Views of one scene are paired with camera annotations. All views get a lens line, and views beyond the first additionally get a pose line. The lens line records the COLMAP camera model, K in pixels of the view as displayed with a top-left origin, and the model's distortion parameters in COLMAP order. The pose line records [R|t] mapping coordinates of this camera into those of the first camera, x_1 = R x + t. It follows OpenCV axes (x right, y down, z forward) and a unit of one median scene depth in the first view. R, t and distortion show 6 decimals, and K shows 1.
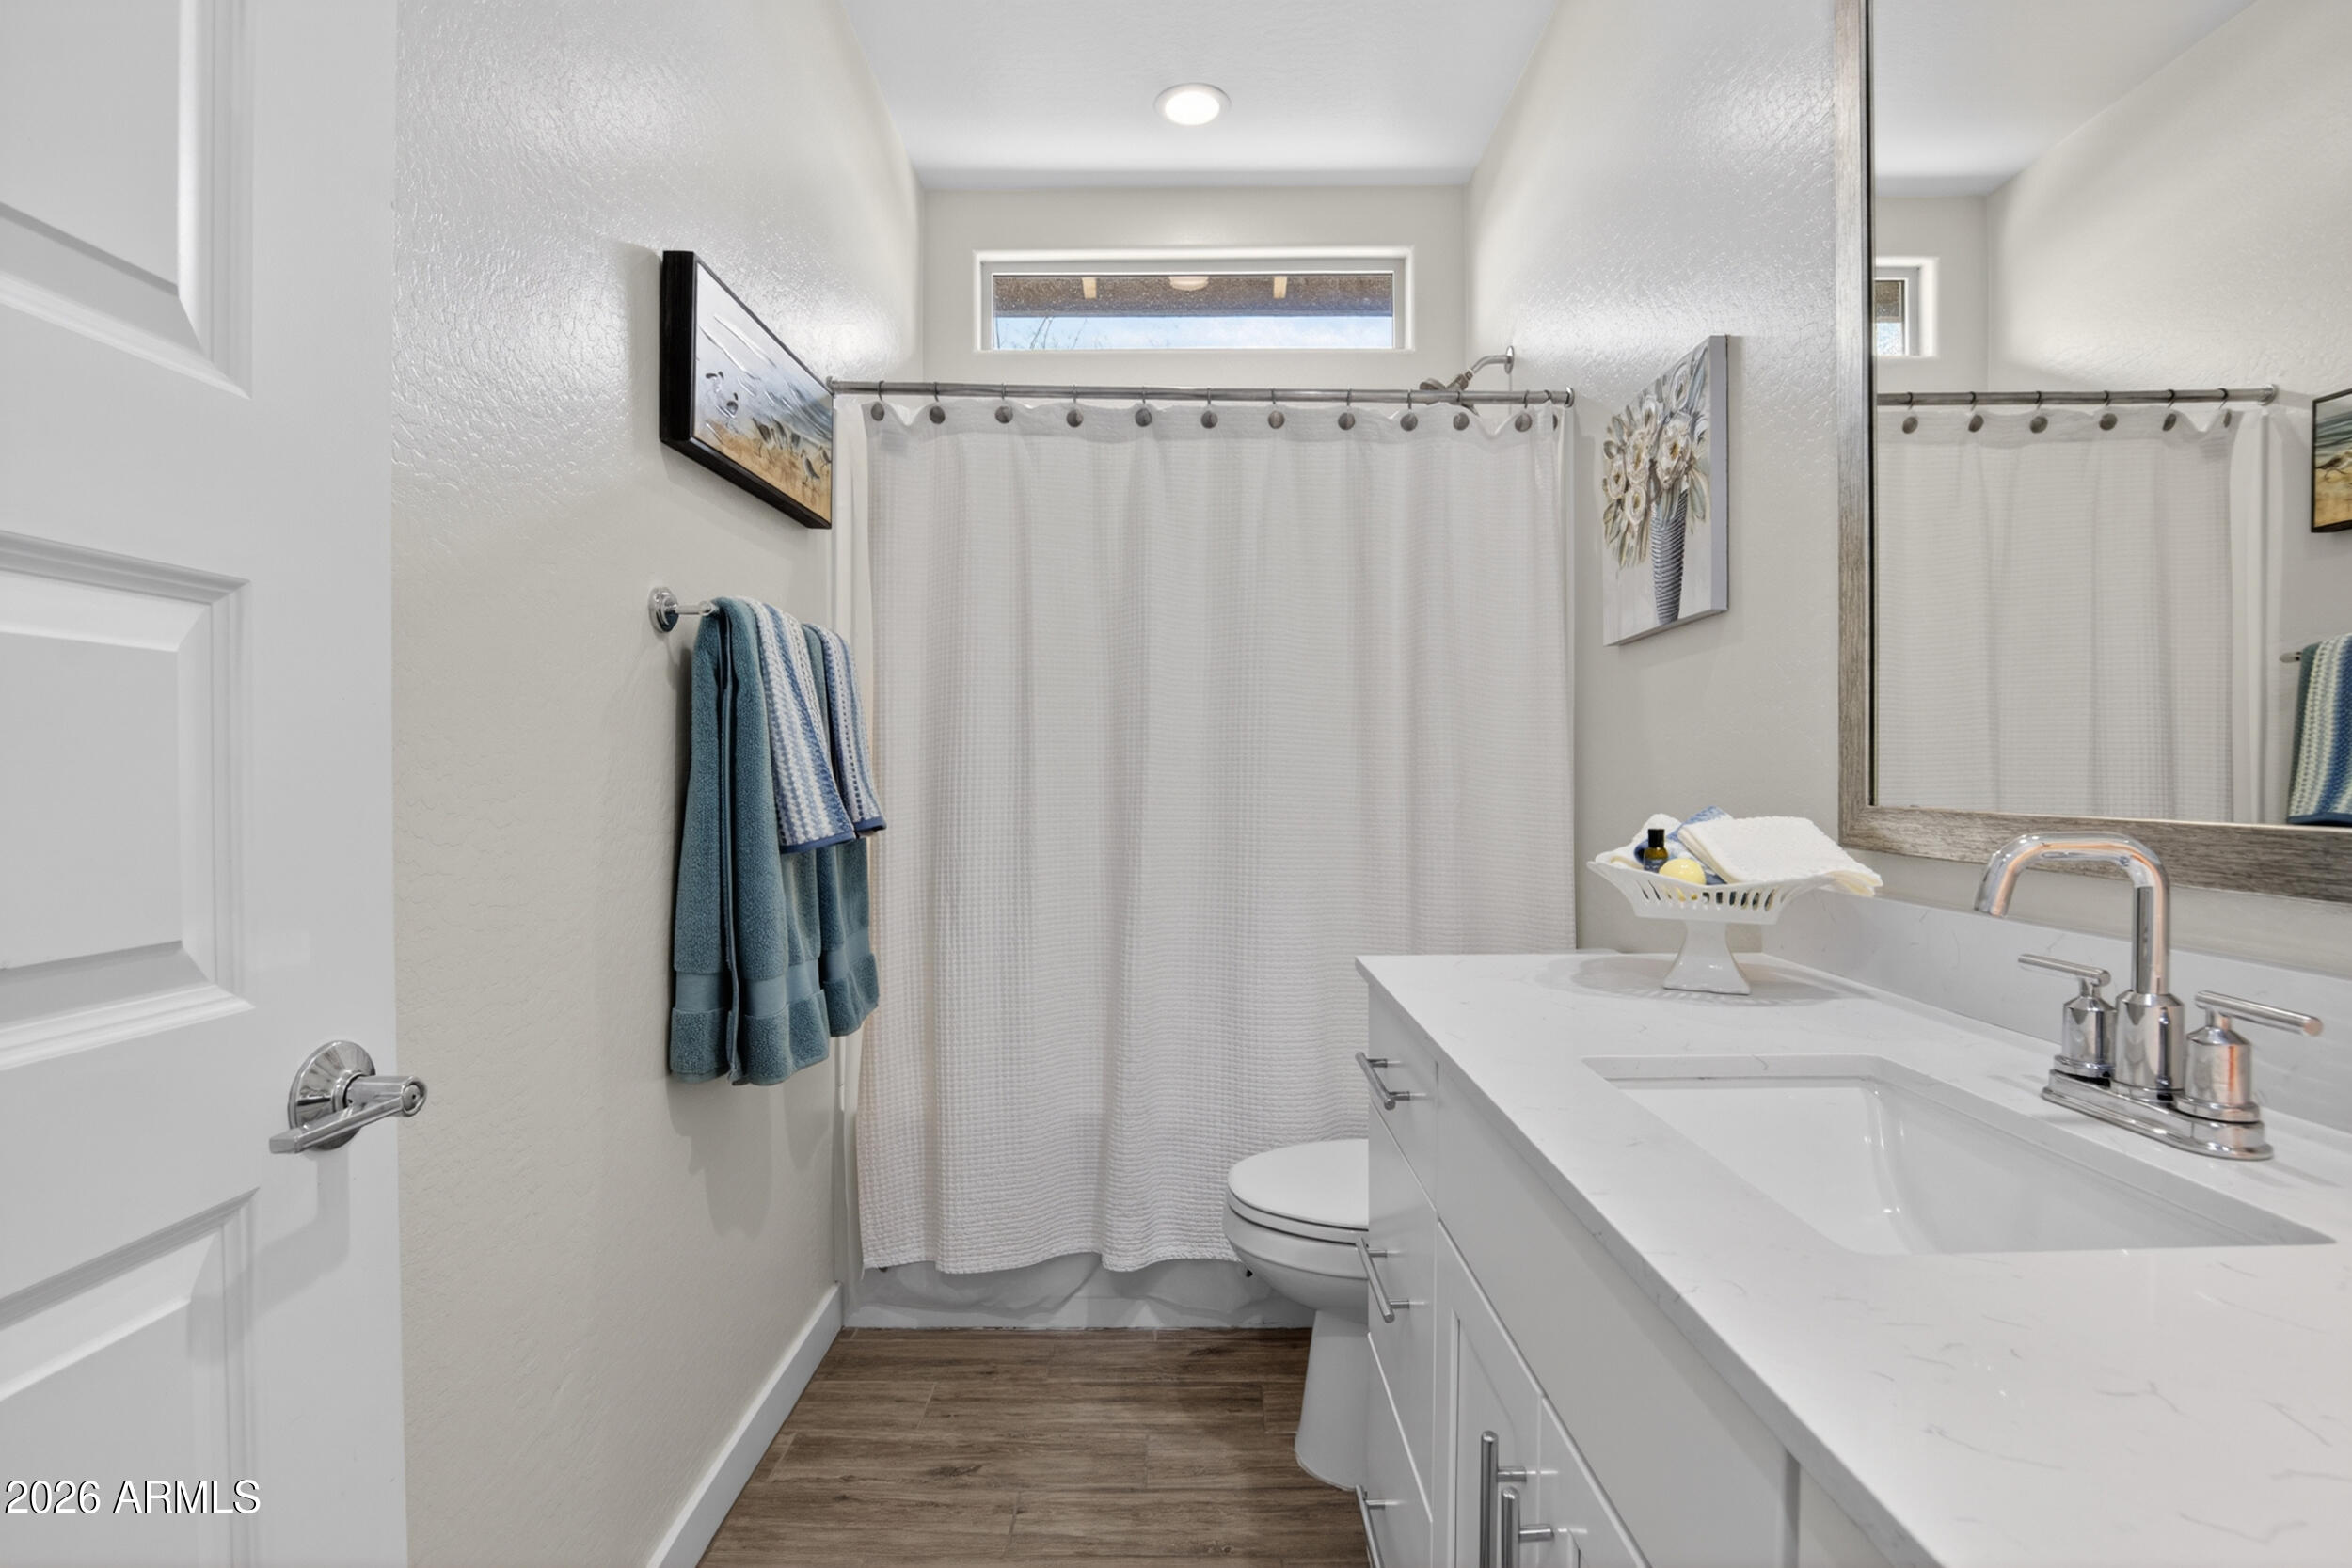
lens RADIAL K [[1113.4, 0, 1185.2], [0, 1113.4, 820.7], [0, 0, 1]] dist [-0.018877, 0.002104]
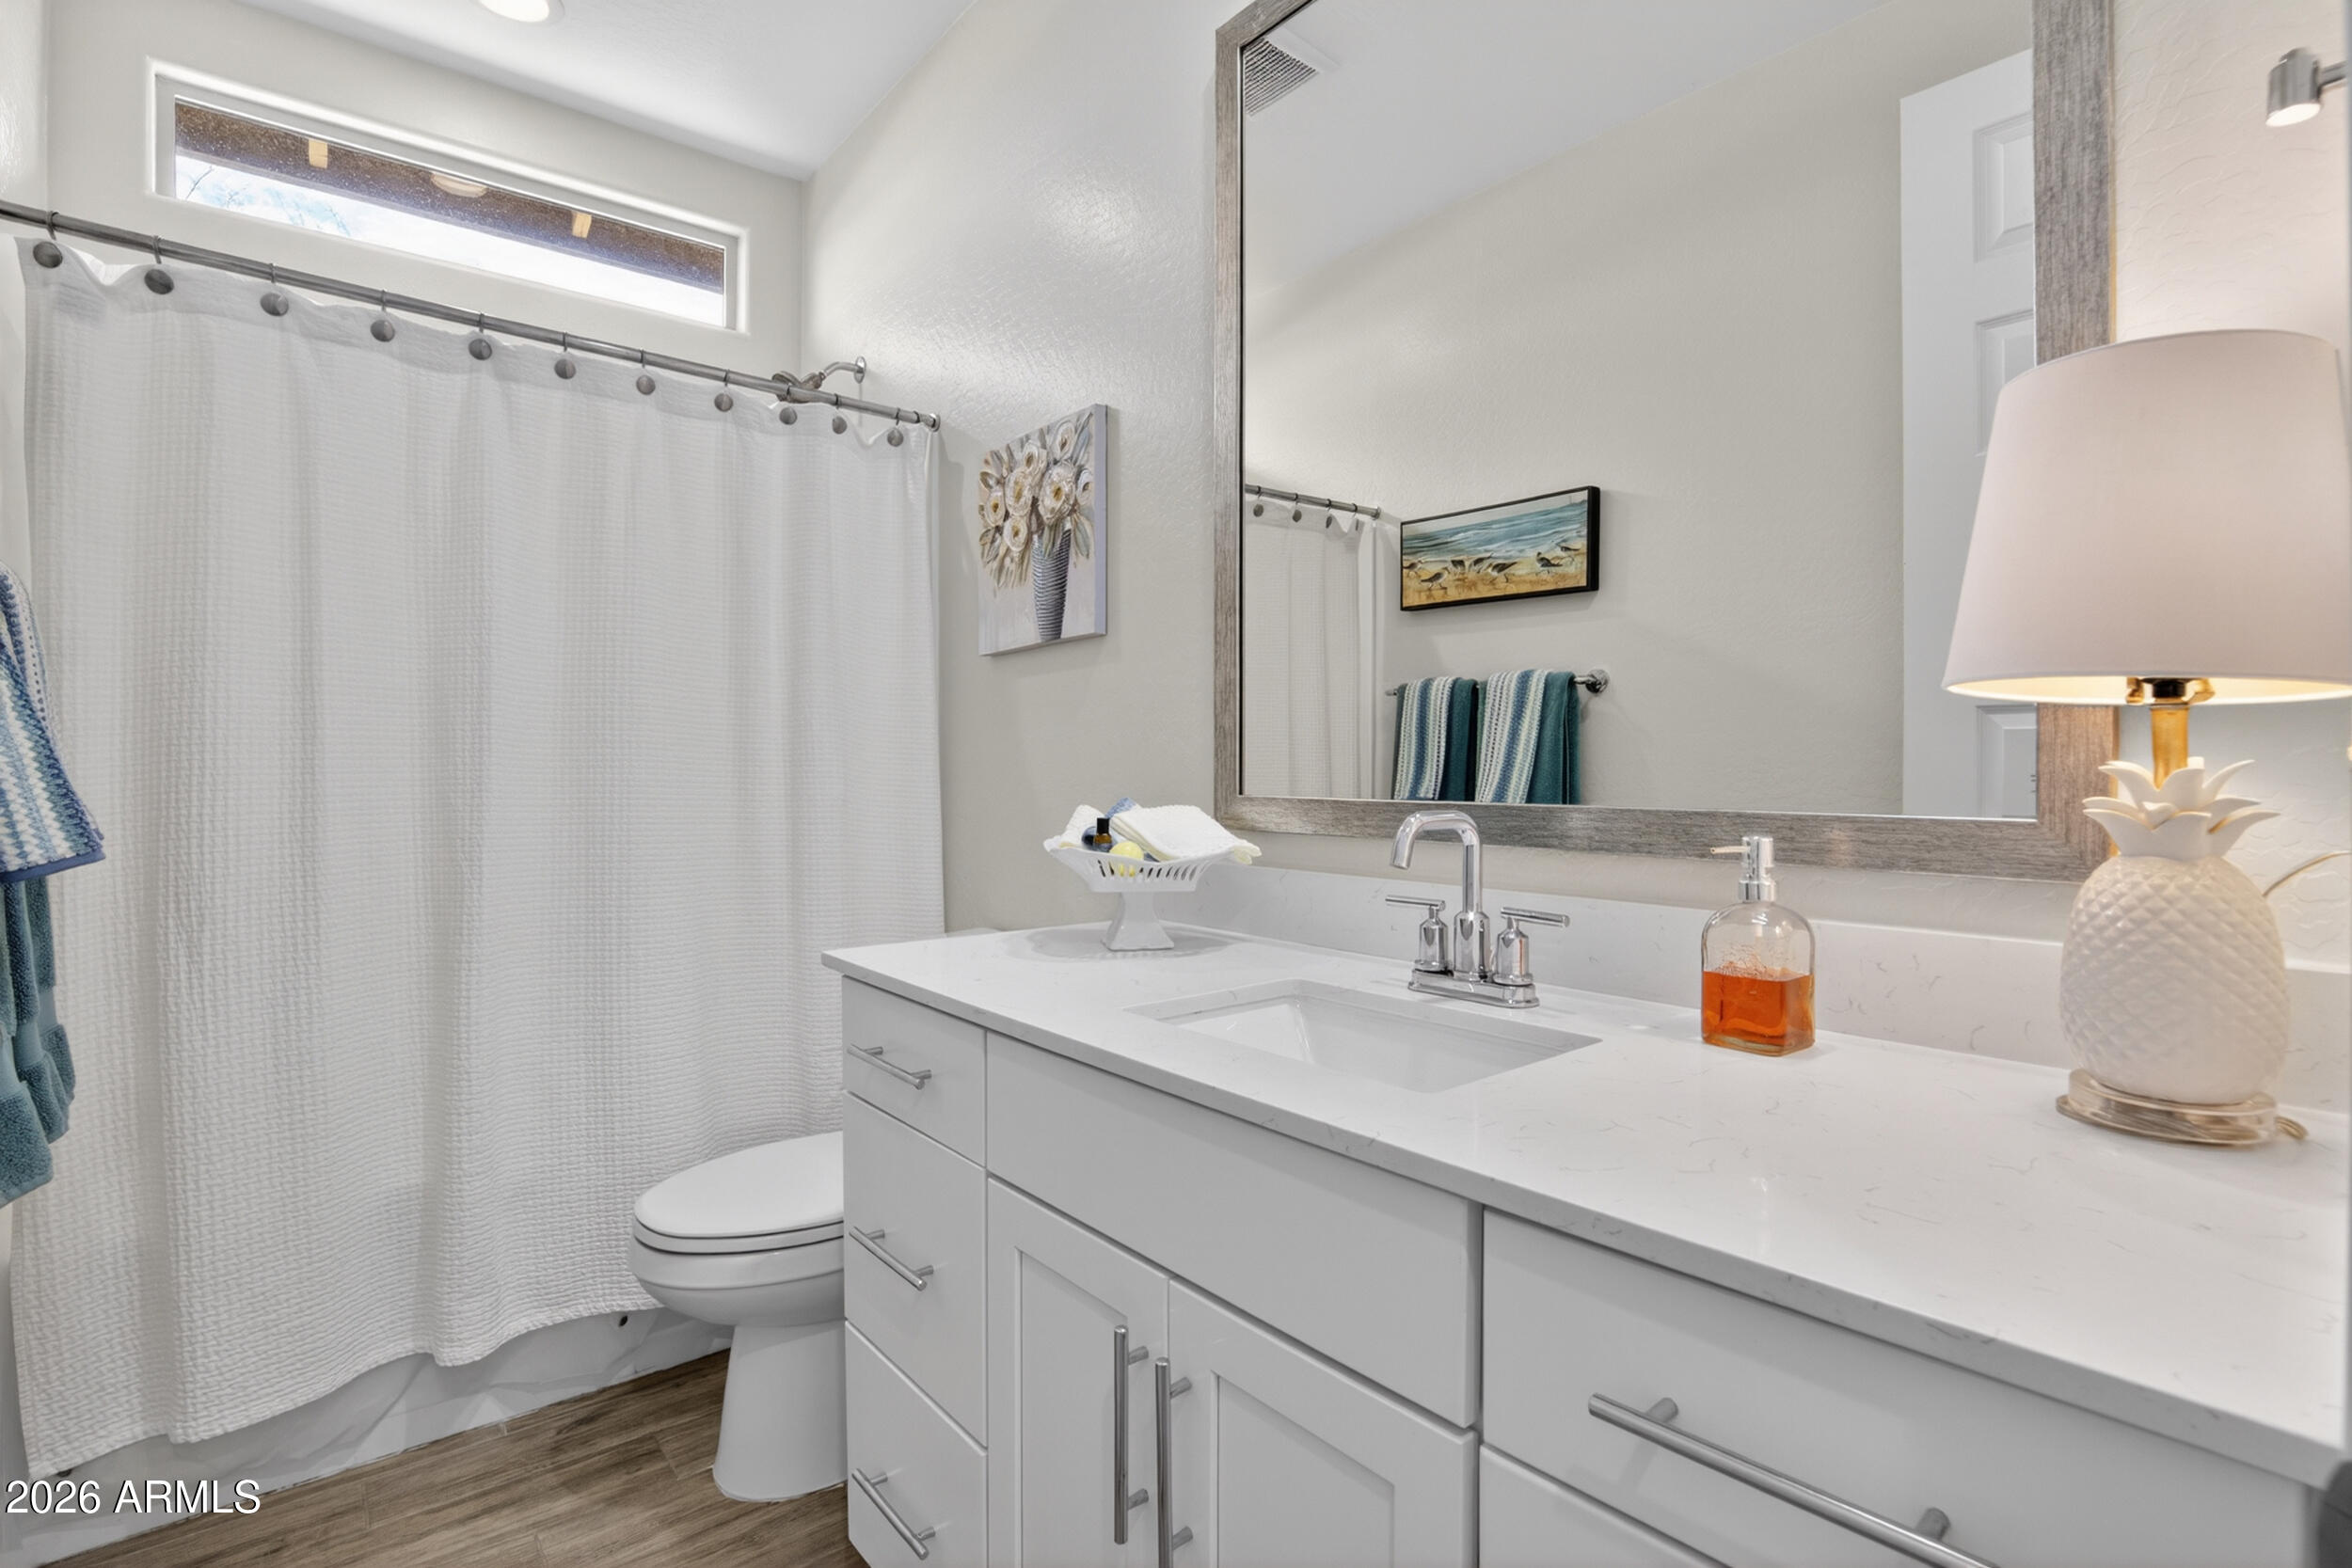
lens RADIAL K [[1113.4, 0, 1185.2], [0, 1113.4, 820.7], [0, 0, 1]] dist [-0.018877, 0.002104]
pose [[0.771825, -0.026592, 0.635279, -0.172927], [0.023946, 0.999632, 0.012751, -0.001781], [-0.635384, 0.005371, 0.772177, 0.012273]]
